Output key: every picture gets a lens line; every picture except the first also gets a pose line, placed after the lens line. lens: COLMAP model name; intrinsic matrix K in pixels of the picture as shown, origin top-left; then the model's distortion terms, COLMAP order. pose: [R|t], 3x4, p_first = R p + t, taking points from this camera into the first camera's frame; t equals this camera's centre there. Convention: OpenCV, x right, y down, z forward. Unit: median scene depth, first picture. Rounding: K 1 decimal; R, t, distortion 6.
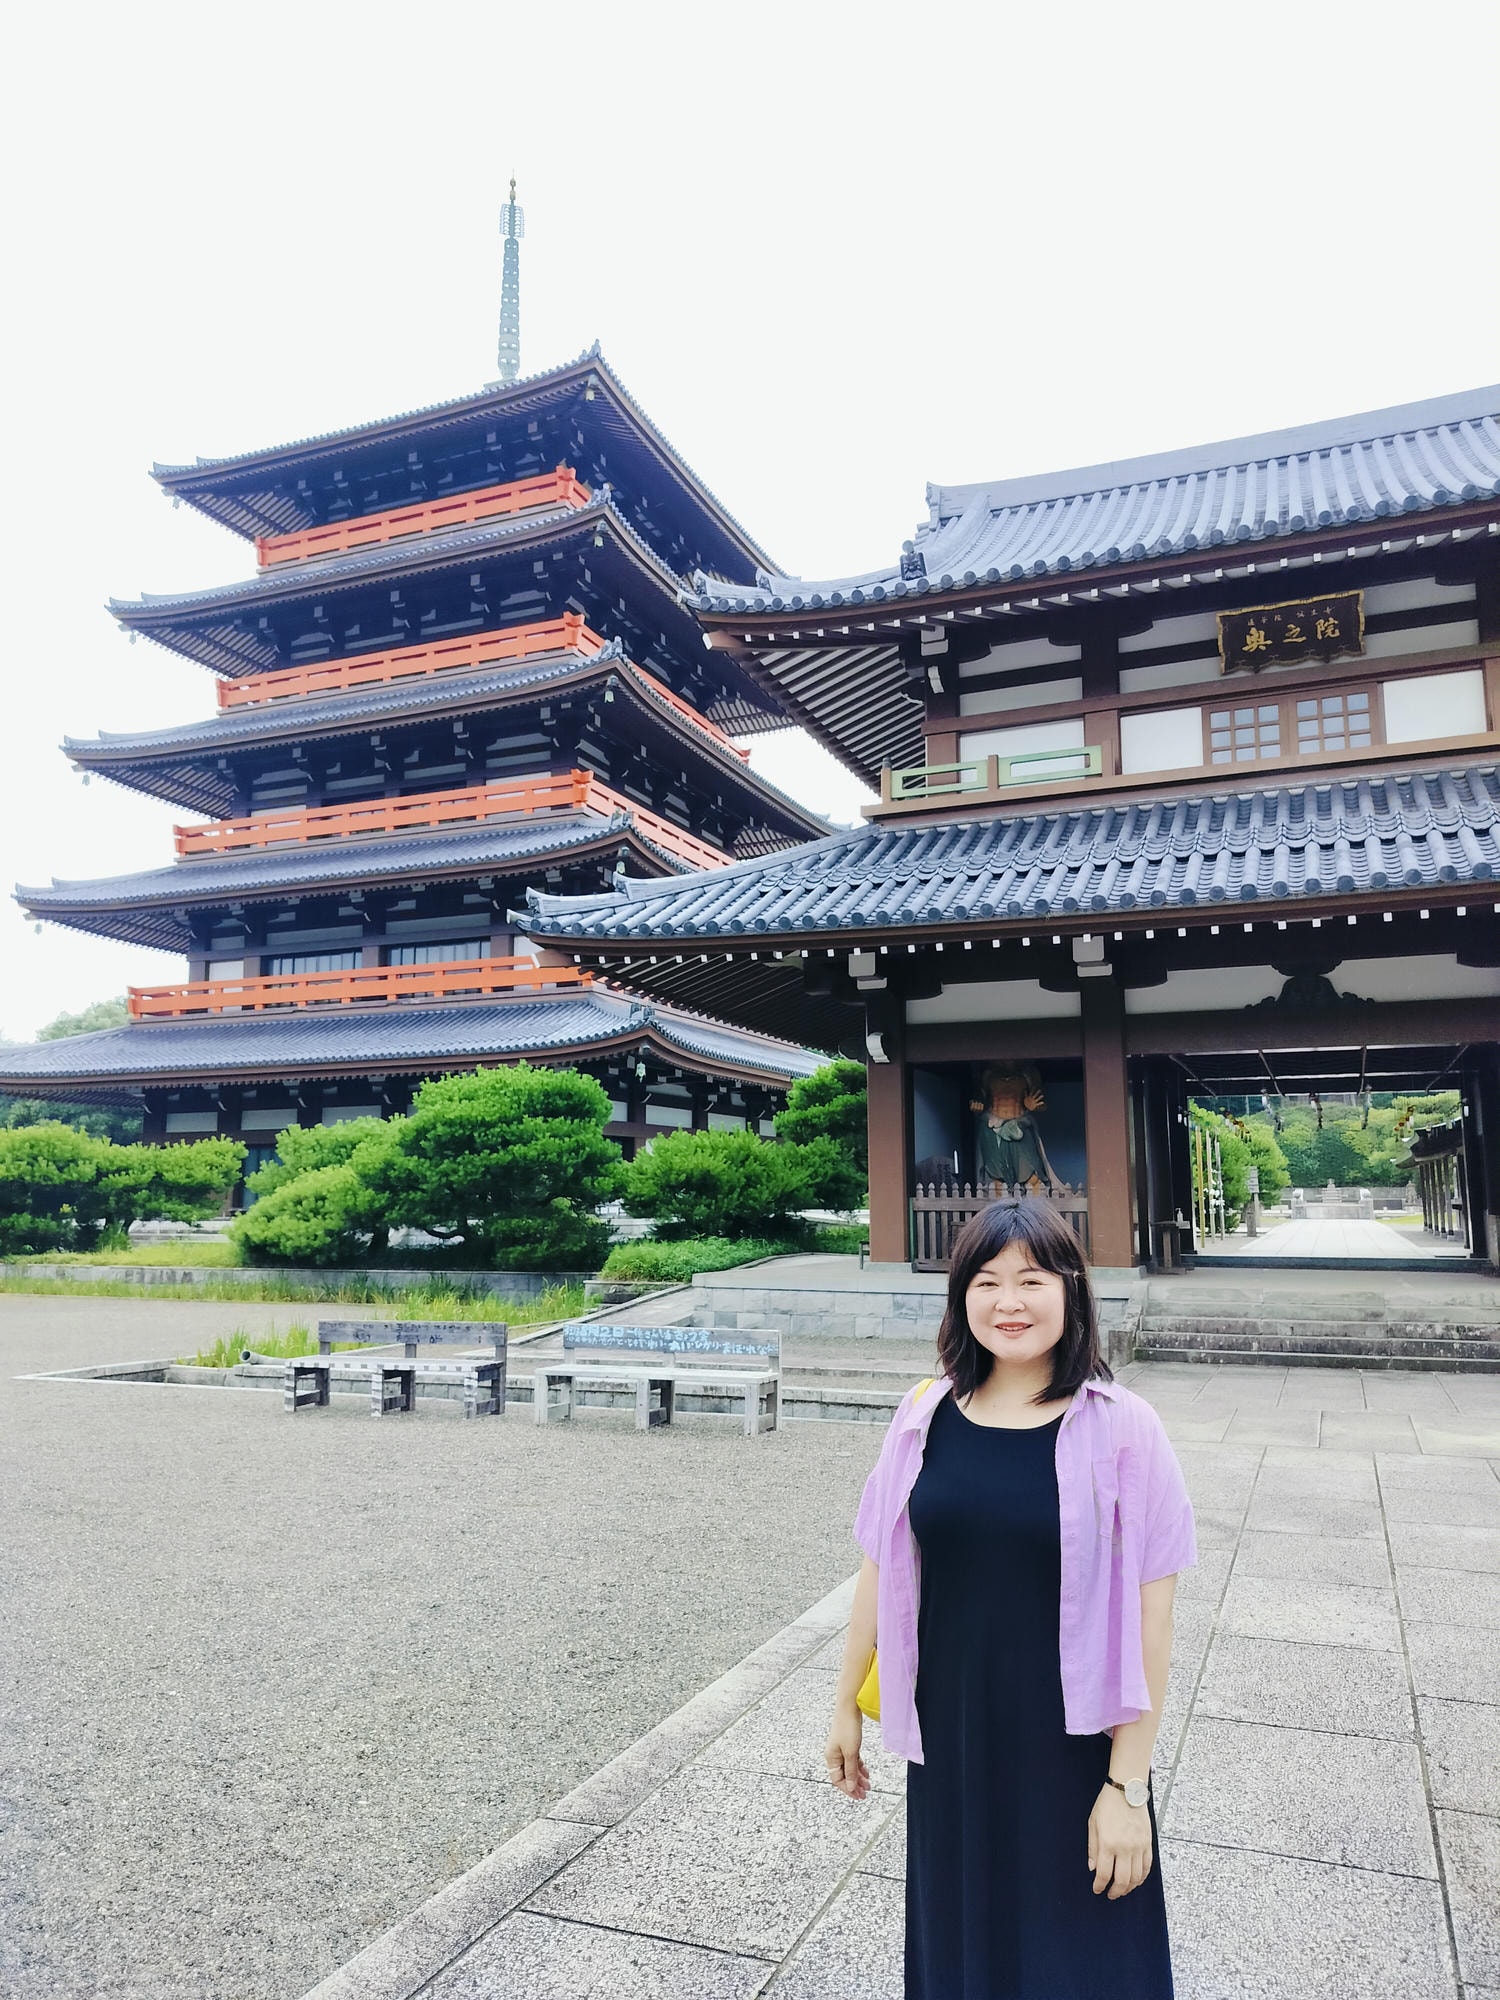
lens RADIAL K [[1394.4, 0, 755.7], [0, 1394.4, 982.5], [0, 0, 1]] dist [0.002474, -0.000853]
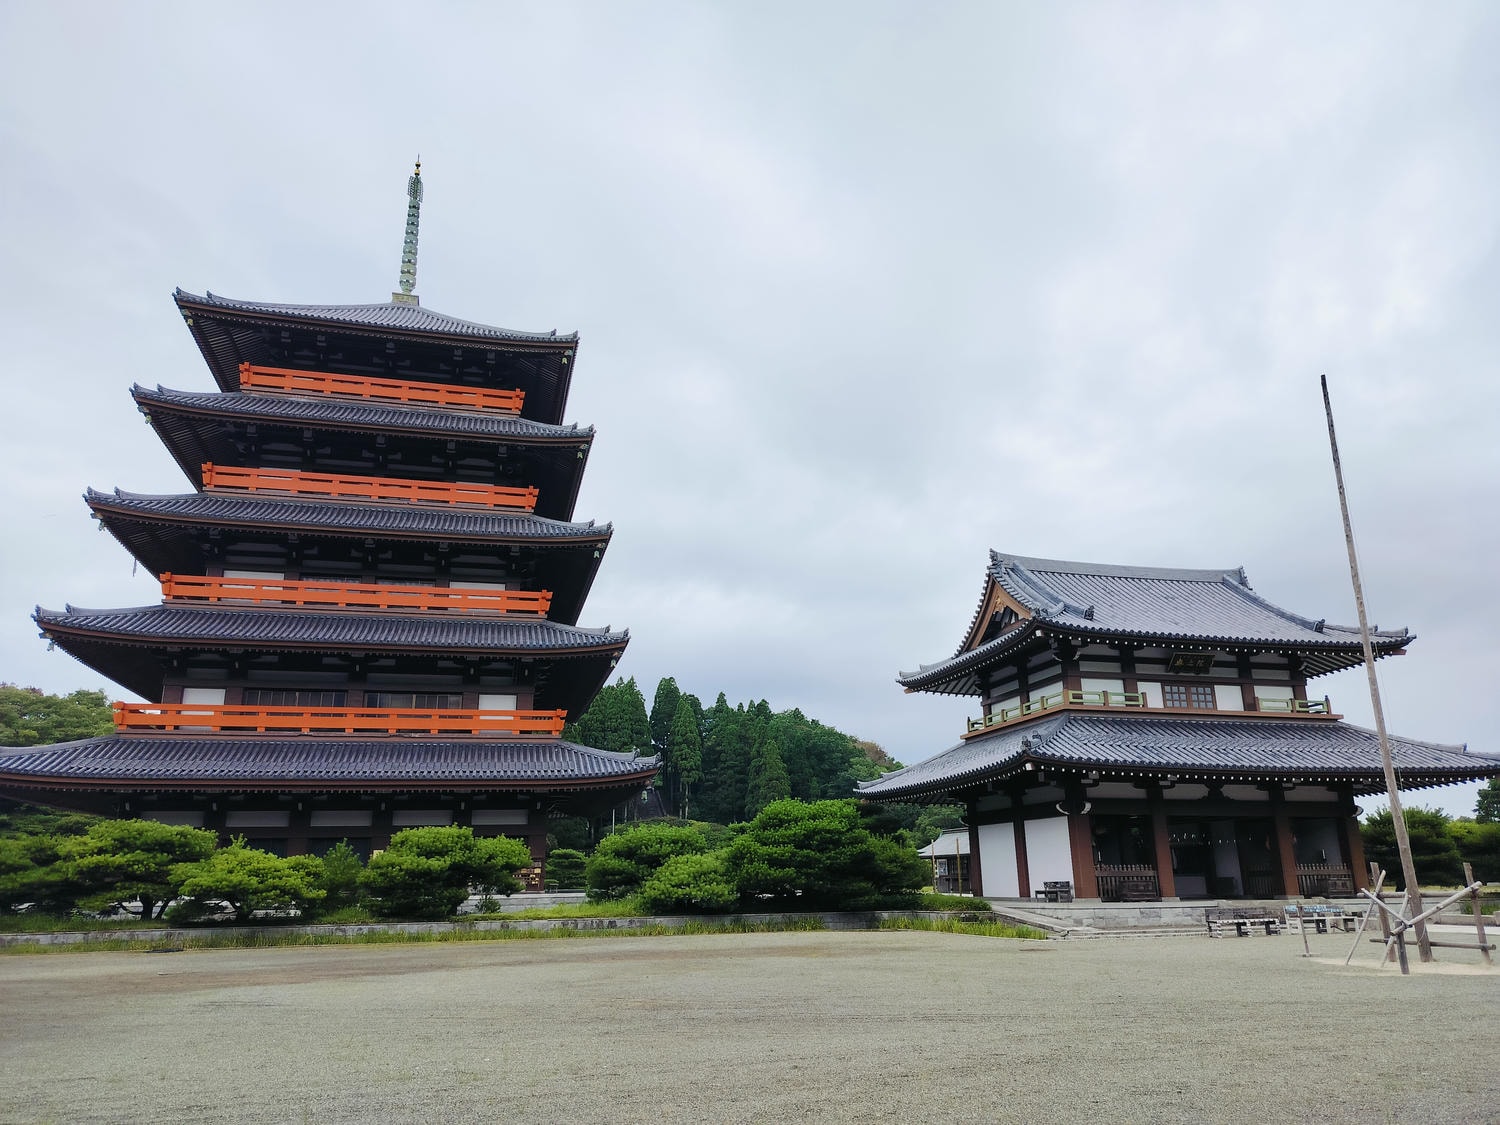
lens RADIAL K [[1045.8, 0, 759.4], [0, 1045.8, 571.6], [0, 0, 1]] dist [0.002474, -0.000853]
pose [[0.797150, 0.162371, 0.581539, -0.557905], [-0.081641, 0.983303, -0.162636, -0.005777], [-0.598236, 0.082168, 0.797096, -0.063712]]
